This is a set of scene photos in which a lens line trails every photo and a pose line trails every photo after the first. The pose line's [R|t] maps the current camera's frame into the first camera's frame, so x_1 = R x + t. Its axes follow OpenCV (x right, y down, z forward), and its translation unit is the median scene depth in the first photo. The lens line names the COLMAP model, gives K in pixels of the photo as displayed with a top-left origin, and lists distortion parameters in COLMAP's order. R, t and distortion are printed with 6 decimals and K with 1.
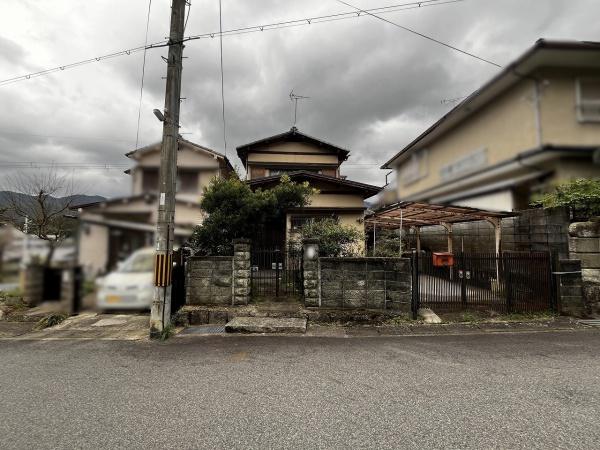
lens RADIAL K [[243.8, 0, 300.0], [0, 243.8, 225.0], [0, 0, 1]] dist [-0.002813, -0.000037]
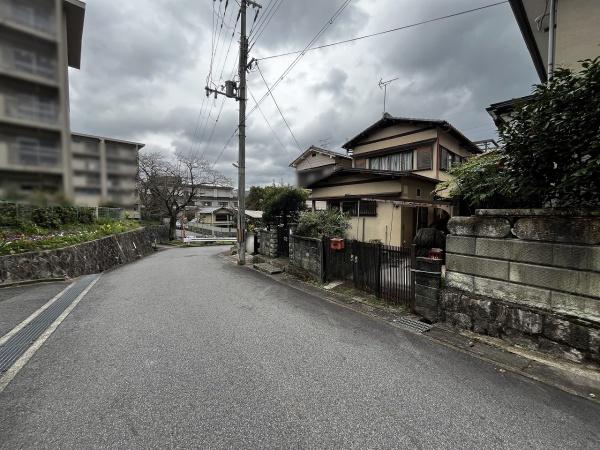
lens RADIAL K [[243.8, 0, 300.0], [0, 243.8, 225.0], [0, 0, 1]] dist [-0.002813, -0.000037]
pose [[0.609478, 0.042074, -0.791686, 1.362841], [0.044264, 0.995227, 0.086967, -0.071417], [0.791566, -0.088048, 0.604707, 0.076561]]
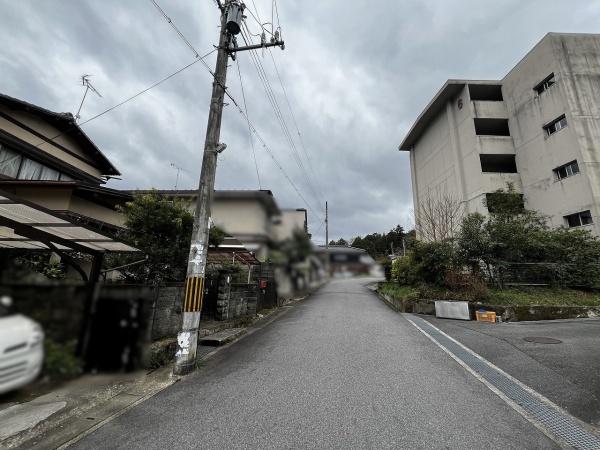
lens RADIAL K [[243.8, 0, 300.0], [0, 243.8, 225.0], [0, 0, 1]] dist [-0.002813, -0.000037]
pose [[0.109339, 0.235813, 0.965628, -1.339086], [-0.082471, 0.970255, -0.227605, 0.092538], [-0.990577, -0.054750, 0.125534, 0.435955]]
